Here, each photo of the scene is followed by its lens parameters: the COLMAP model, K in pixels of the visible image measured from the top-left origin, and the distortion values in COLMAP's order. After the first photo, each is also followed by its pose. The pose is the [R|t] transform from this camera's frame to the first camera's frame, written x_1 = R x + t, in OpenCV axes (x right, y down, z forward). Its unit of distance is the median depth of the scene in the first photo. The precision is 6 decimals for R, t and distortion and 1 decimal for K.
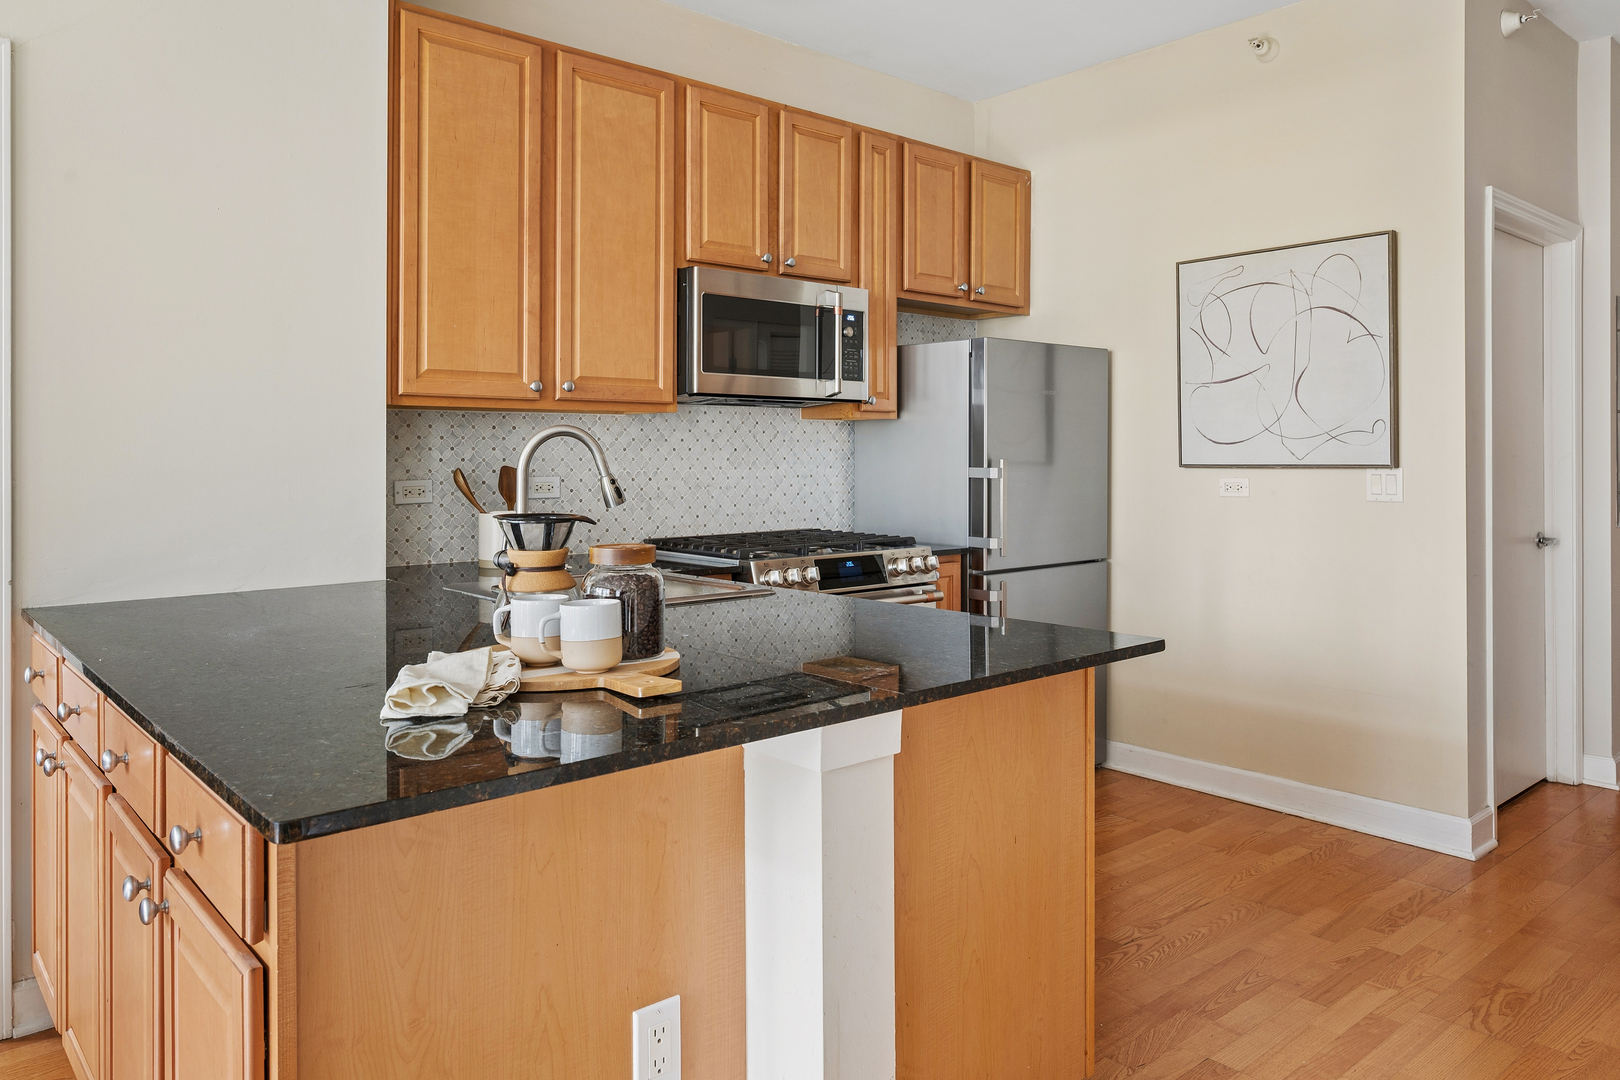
lens RADIAL K [[1101.9, 0, 808.3], [0, 1101.9, 447.6], [0, 0, 1]] dist [-0.007210, -0.002576]
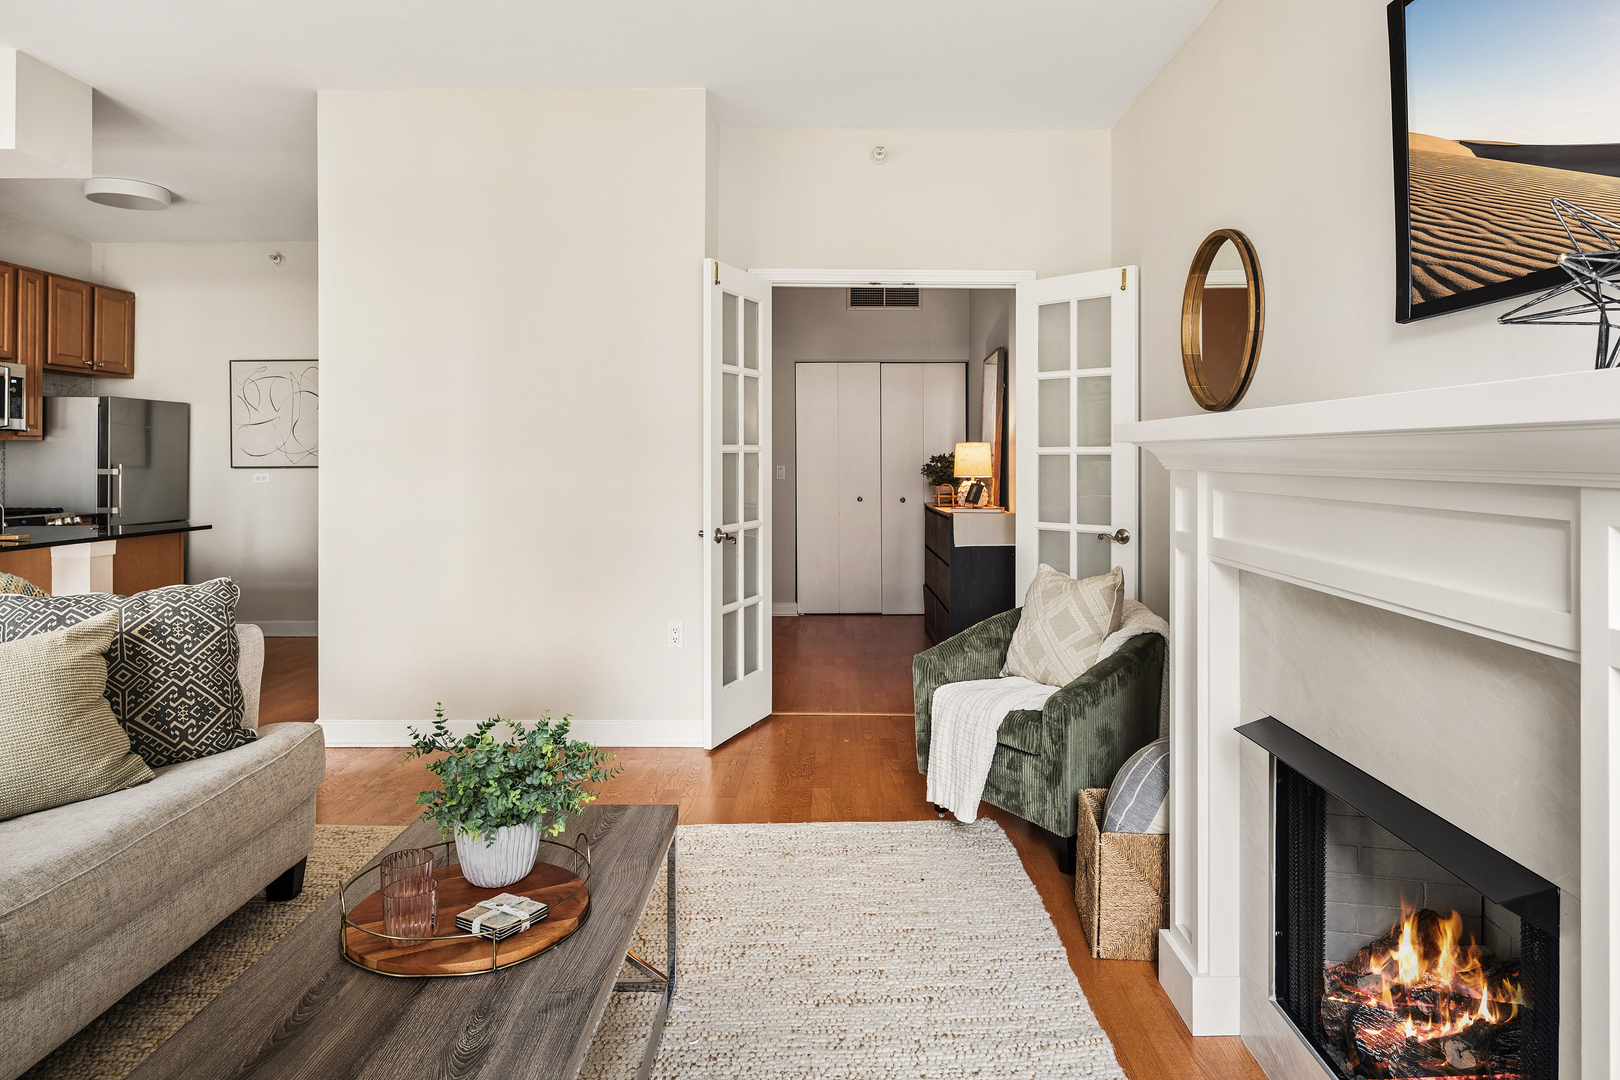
lens RADIAL K [[946.9, 0, 811.9], [0, 946.9, 456.2], [0, 0, 1]] dist [-0.003120, -0.002137]
pose [[0.658460, 0.002778, 0.752611, -0.238915], [-0.002770, 0.999995, -0.001268, -0.003741], [-0.752611, -0.001250, 0.658465, -0.859482]]
